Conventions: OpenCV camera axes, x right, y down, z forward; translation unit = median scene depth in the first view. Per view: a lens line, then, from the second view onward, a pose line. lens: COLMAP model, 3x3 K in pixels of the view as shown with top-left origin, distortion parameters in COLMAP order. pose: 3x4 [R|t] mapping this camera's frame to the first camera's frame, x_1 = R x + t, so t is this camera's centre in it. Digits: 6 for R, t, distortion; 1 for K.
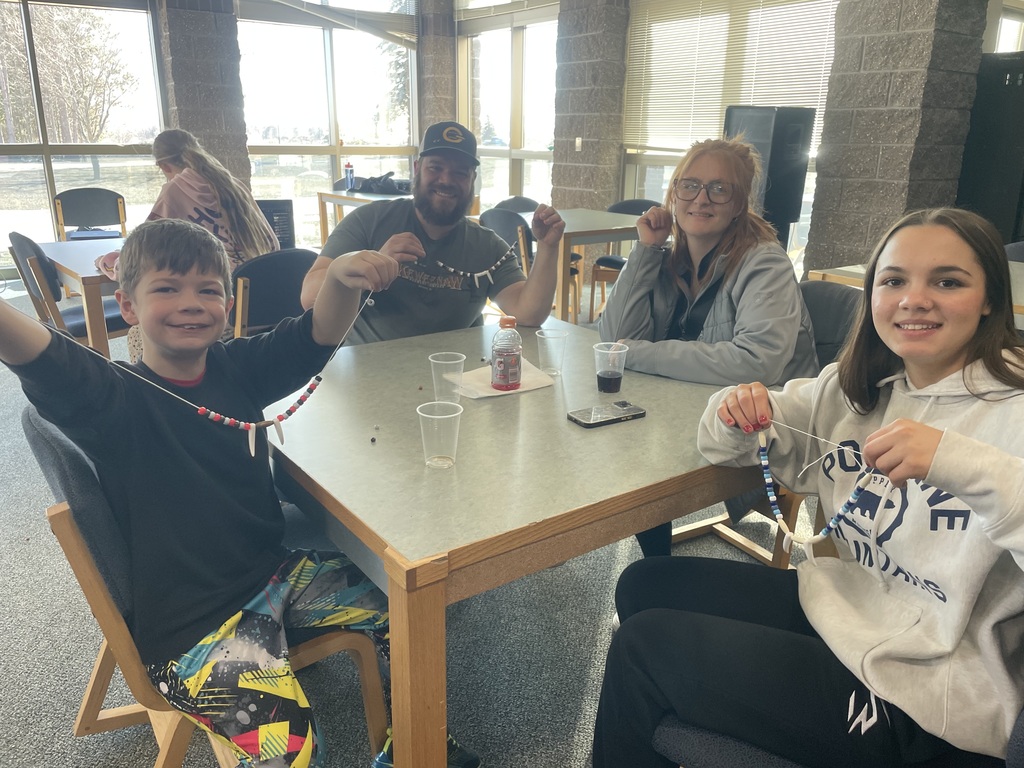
lens RADIAL K [[766.9, 0, 512.0], [0, 766.9, 384.0], [0, 0, 1]] dist [0.004577, -0.008461]
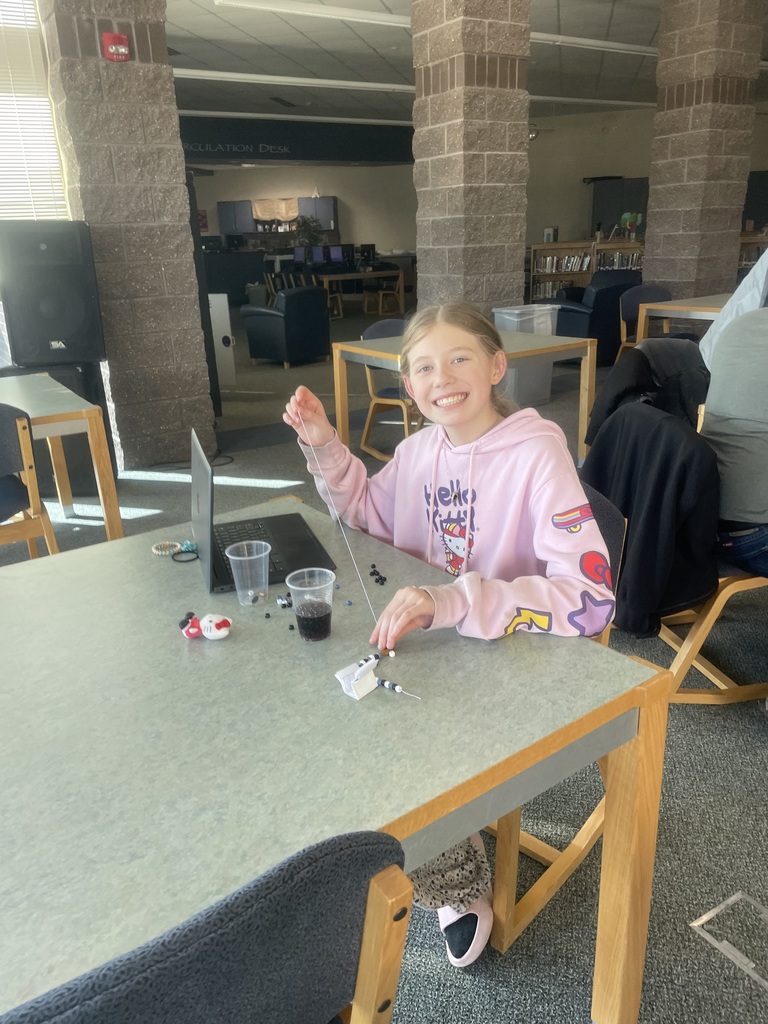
lens RADIAL K [[766.9, 0, 384.0], [0, 766.9, 512.0], [0, 0, 1]] dist [0.004577, -0.008461]
pose [[0.099794, -0.365915, 0.925282, -0.367910], [0.335364, 0.887882, 0.314955, -0.171213], [-0.936788, 0.278875, 0.211320, 0.439109]]
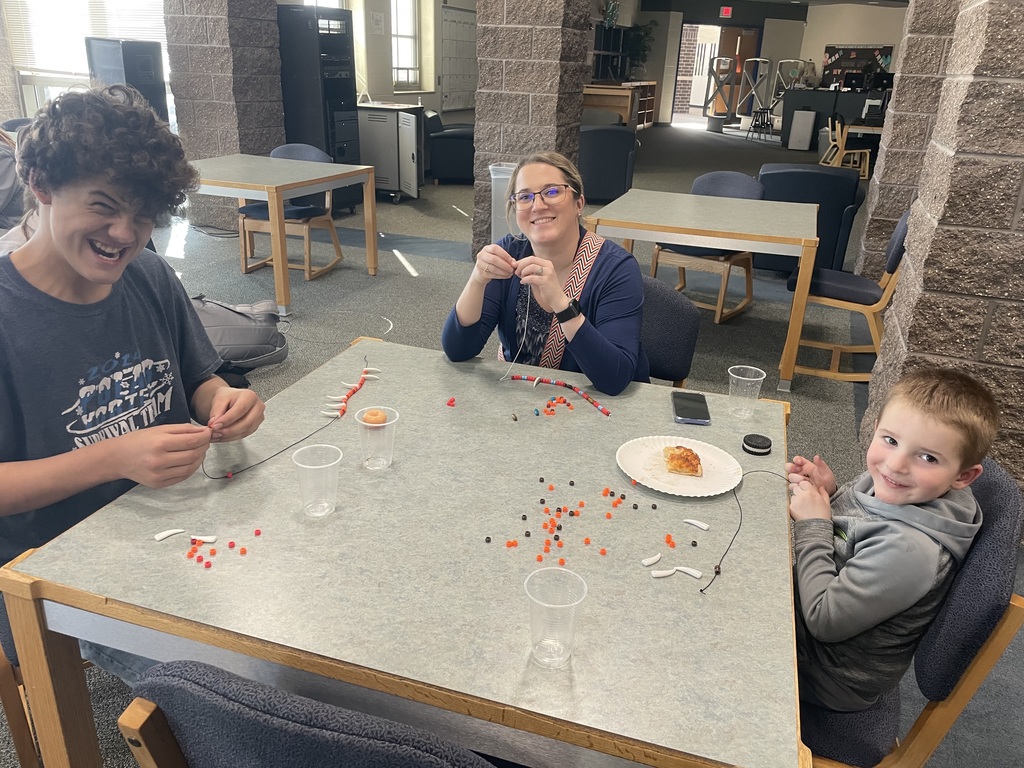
lens RADIAL K [[766.9, 0, 512.0], [0, 766.9, 384.0], [0, 0, 1]] dist [0.004577, -0.008461]
pose [[0.843499, -0.186433, 0.503738, 0.110286], [0.135391, 0.981347, 0.136485, 0.070786], [-0.519787, -0.046923, 0.853006, -0.294100]]
